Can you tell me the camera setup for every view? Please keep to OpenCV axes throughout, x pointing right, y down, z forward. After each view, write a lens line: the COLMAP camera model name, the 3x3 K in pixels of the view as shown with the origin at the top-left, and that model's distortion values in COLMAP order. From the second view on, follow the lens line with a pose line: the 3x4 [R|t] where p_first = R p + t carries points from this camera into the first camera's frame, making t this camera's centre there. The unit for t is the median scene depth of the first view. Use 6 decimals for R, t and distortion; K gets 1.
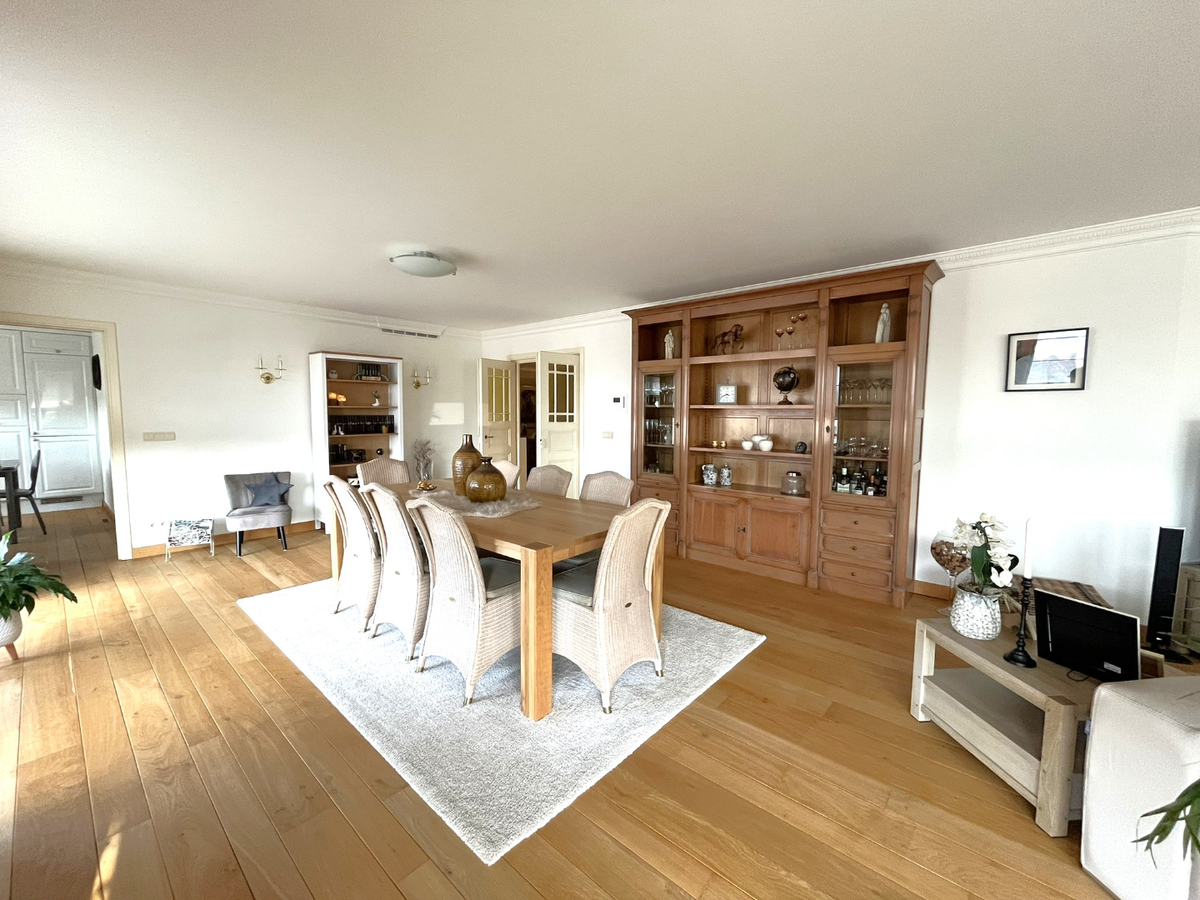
lens RADIAL K [[486.2, 0, 599.7], [0, 486.2, 449.8], [0, 0, 1]] dist [-0.000059, -0.000507]
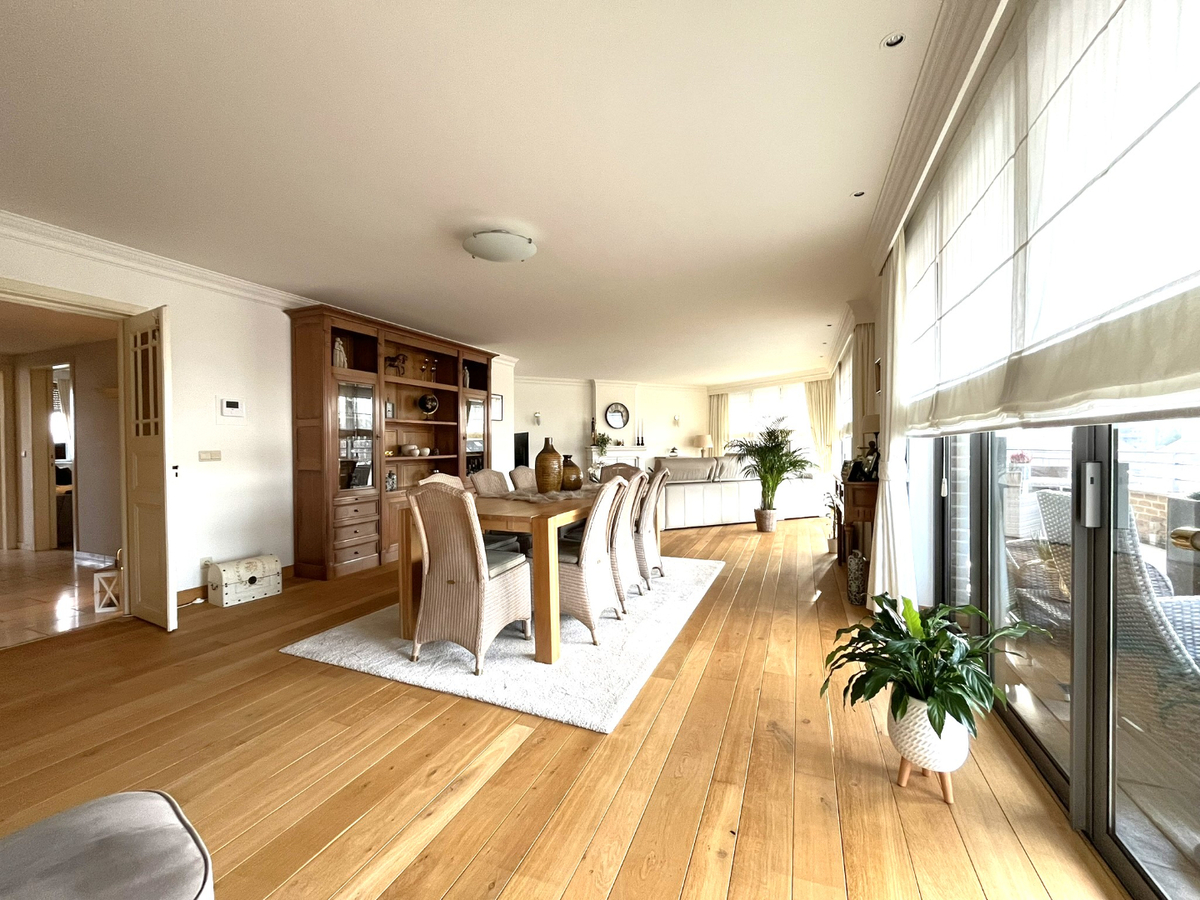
lens RADIAL K [[486.2, 0, 604.1], [0, 486.2, 449.0], [0, 0, 1]] dist [-0.000059, -0.000507]
pose [[-0.324723, -0.010931, 0.945746, -0.894238], [0.085528, 0.995497, 0.040872, -0.023926], [-0.941934, 0.094160, -0.322326, 0.814826]]
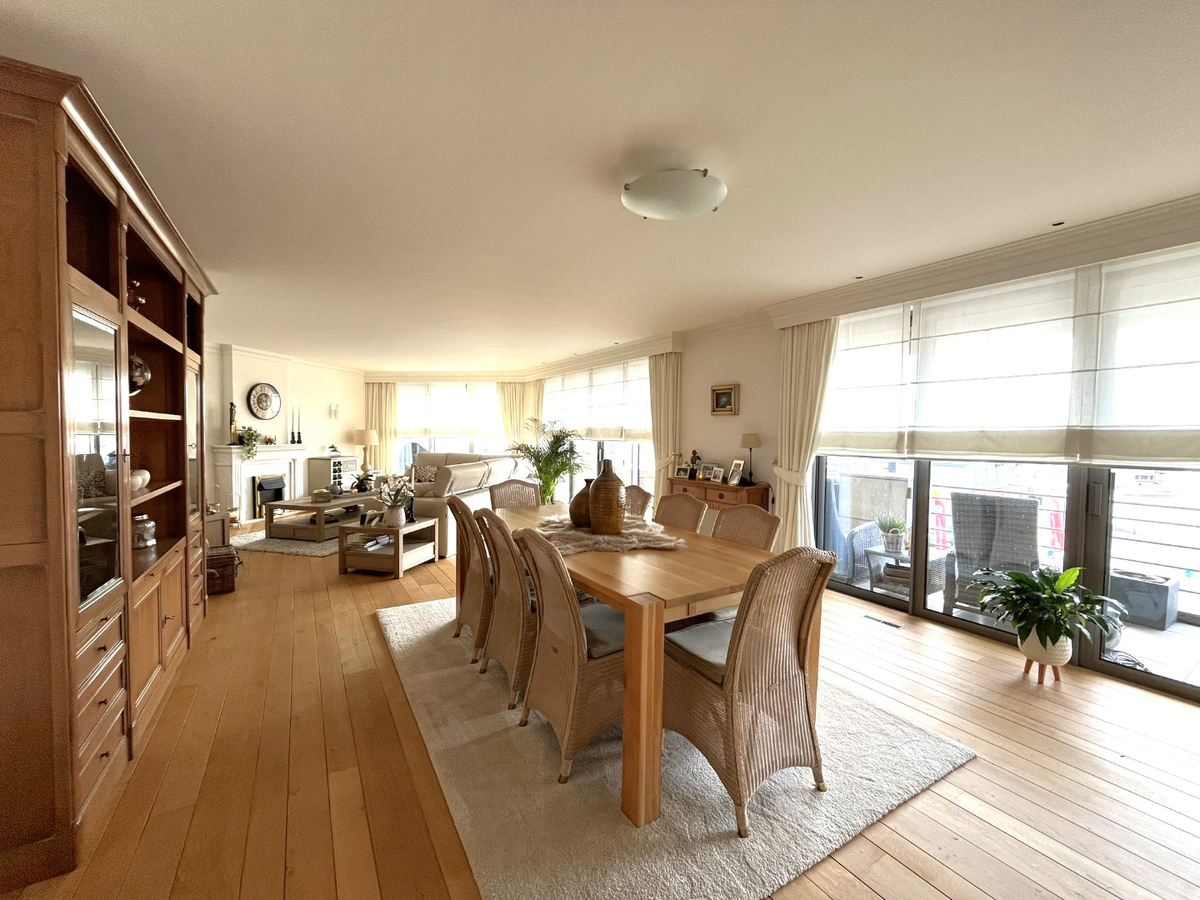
lens RADIAL K [[486.2, 0, 593.7], [0, 486.2, 450.5], [0, 0, 1]] dist [-0.000059, -0.000507]
pose [[-0.953347, -0.030018, 0.300380, -0.310426], [0.006092, 0.992928, 0.118563, -0.097364], [-0.301815, 0.114862, -0.946422, 1.184299]]
